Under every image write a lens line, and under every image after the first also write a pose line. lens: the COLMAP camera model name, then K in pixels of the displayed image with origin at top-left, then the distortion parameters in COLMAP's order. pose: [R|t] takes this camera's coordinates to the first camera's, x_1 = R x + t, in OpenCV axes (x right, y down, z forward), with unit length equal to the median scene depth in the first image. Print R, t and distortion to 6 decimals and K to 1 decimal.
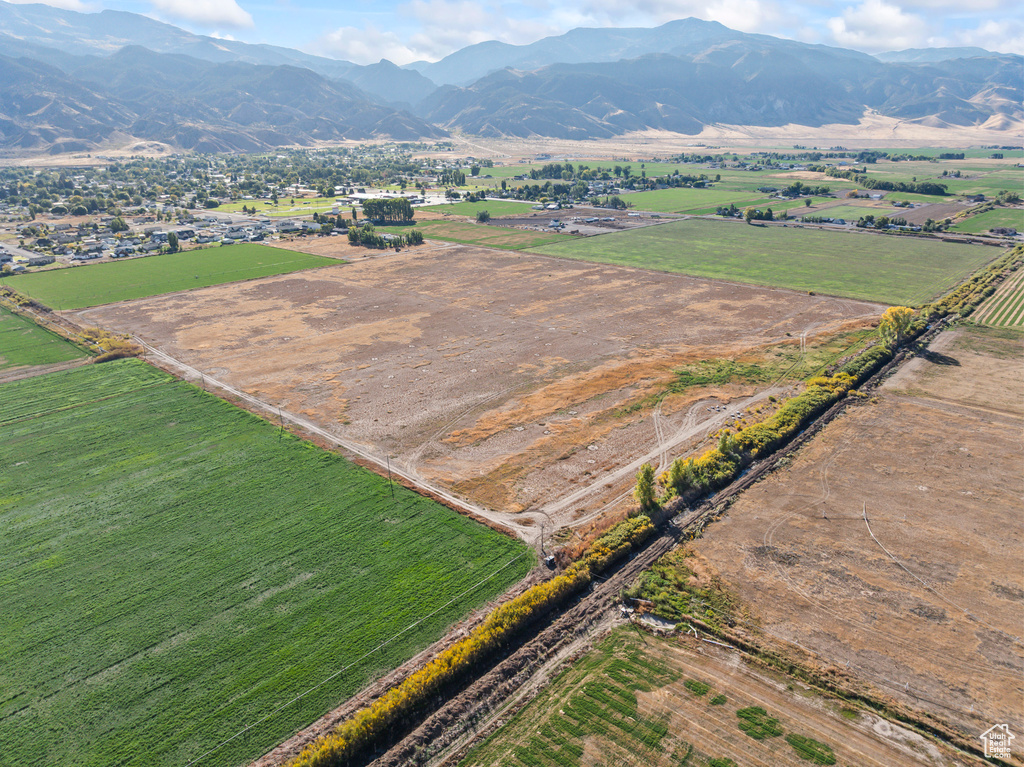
lens RADIAL K [[722.6, 0, 517.1], [0, 722.6, 377.6], [0, 0, 1]] dist [-0.053407, 0.028823]
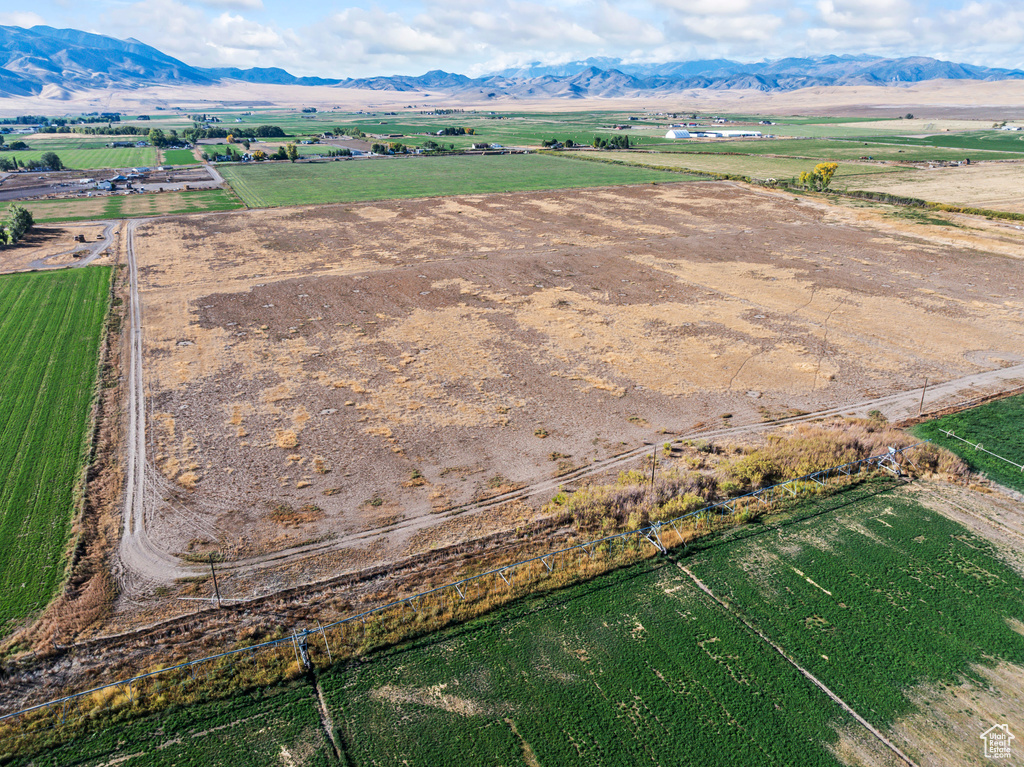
lens RADIAL K [[725.2, 0, 517.2], [0, 725.2, 375.1], [0, 0, 1]] dist [-0.060345, 0.035004]
pose [[0.371411, -0.325342, 0.869601, -0.932298], [0.304397, 0.927500, 0.216994, -0.198248], [-0.877152, 0.184110, 0.443517, 1.011632]]
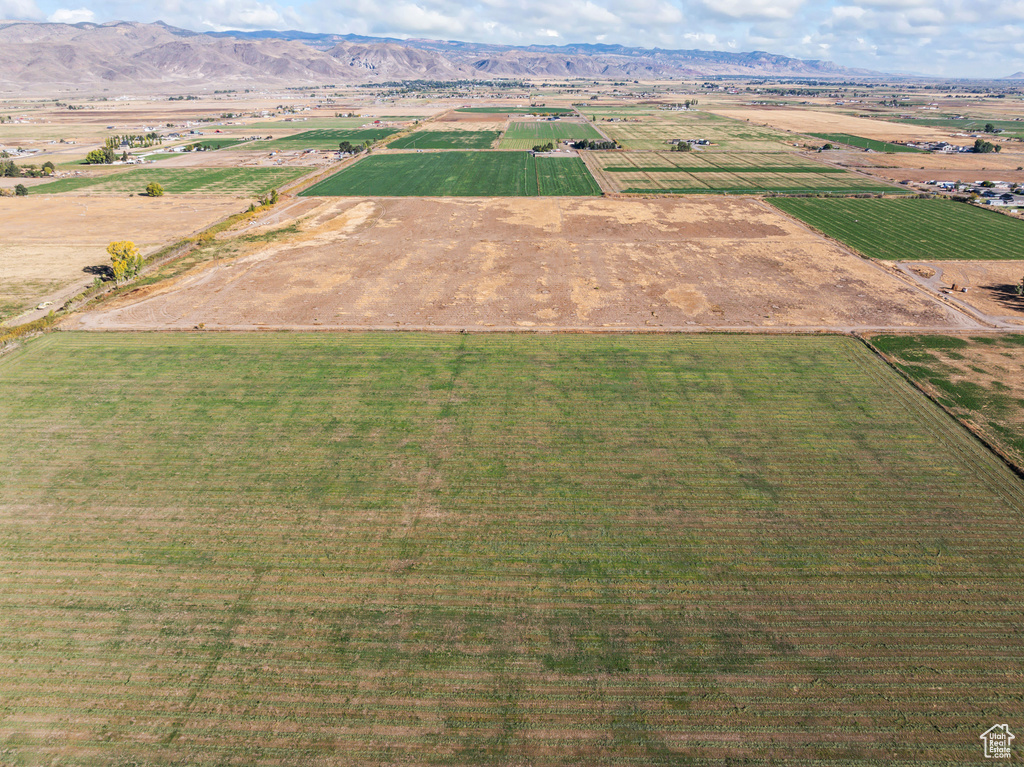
lens RADIAL K [[721.7, 0, 517.2], [0, 721.7, 377.4], [0, 0, 1]] dist [-0.042746, 0.010591]
pose [[-0.751642, 0.266927, -0.603146, 0.797562], [-0.208271, 0.771612, 0.601030, -0.704436], [0.625826, 0.577377, -0.524383, 2.061973]]
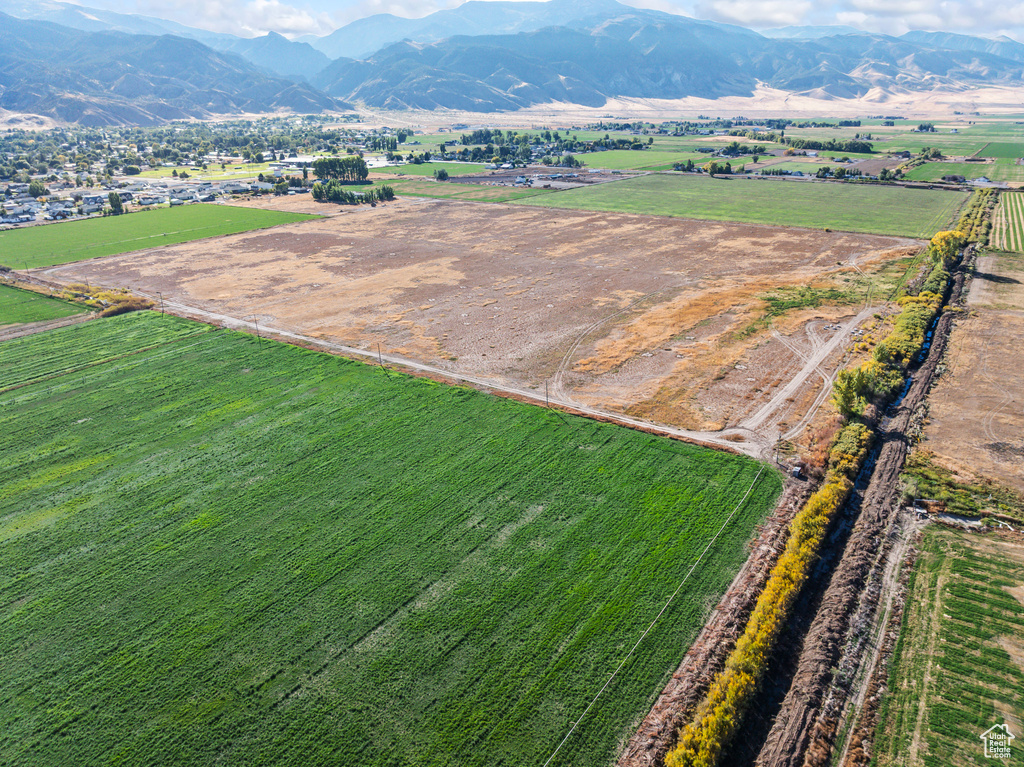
lens RADIAL K [[725.2, 0, 517.2], [0, 725.2, 375.1], [0, 0, 1]] dist [-0.060345, 0.035004]
pose [[0.990003, -0.050939, 0.131528, -0.214153], [0.047770, 0.998489, 0.027145, 0.048428], [-0.132712, -0.020590, 0.990941, 0.084140]]
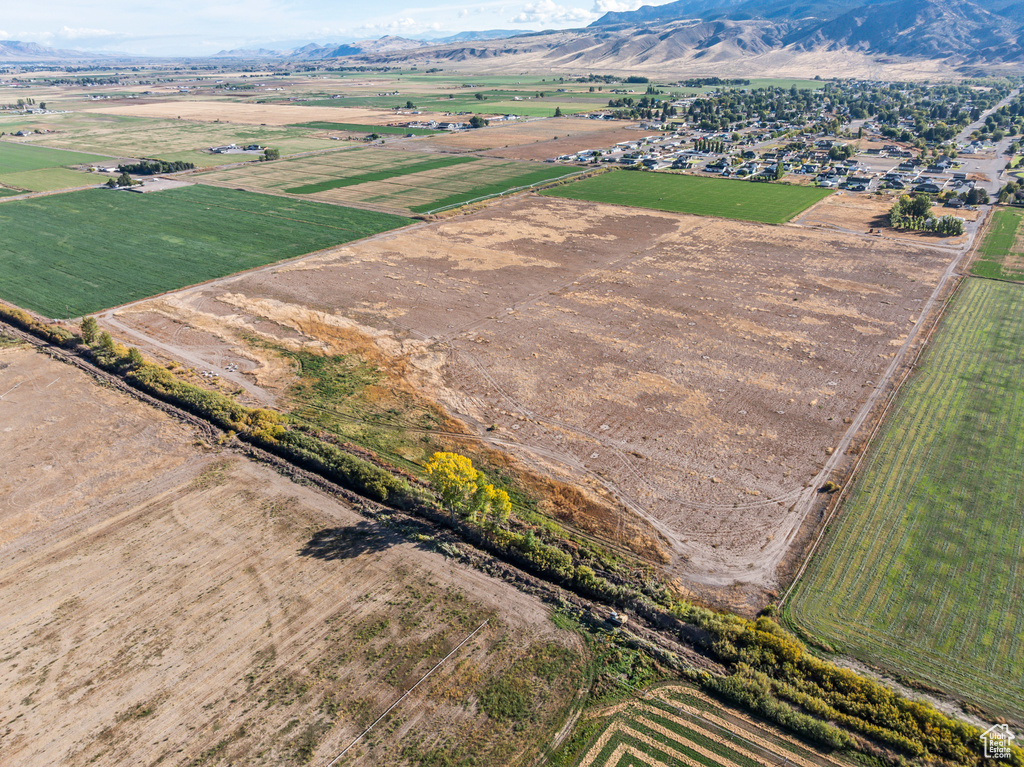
lens RADIAL K [[721.7, 0, 517.2], [0, 721.7, 377.4], [0, 0, 1]] dist [-0.042746, 0.010591]
pose [[0.101908, 0.423164, -0.900304, 1.028740], [-0.316963, 0.871660, 0.373823, -0.381235], [0.942947, 0.247268, 0.222956, 0.933649]]
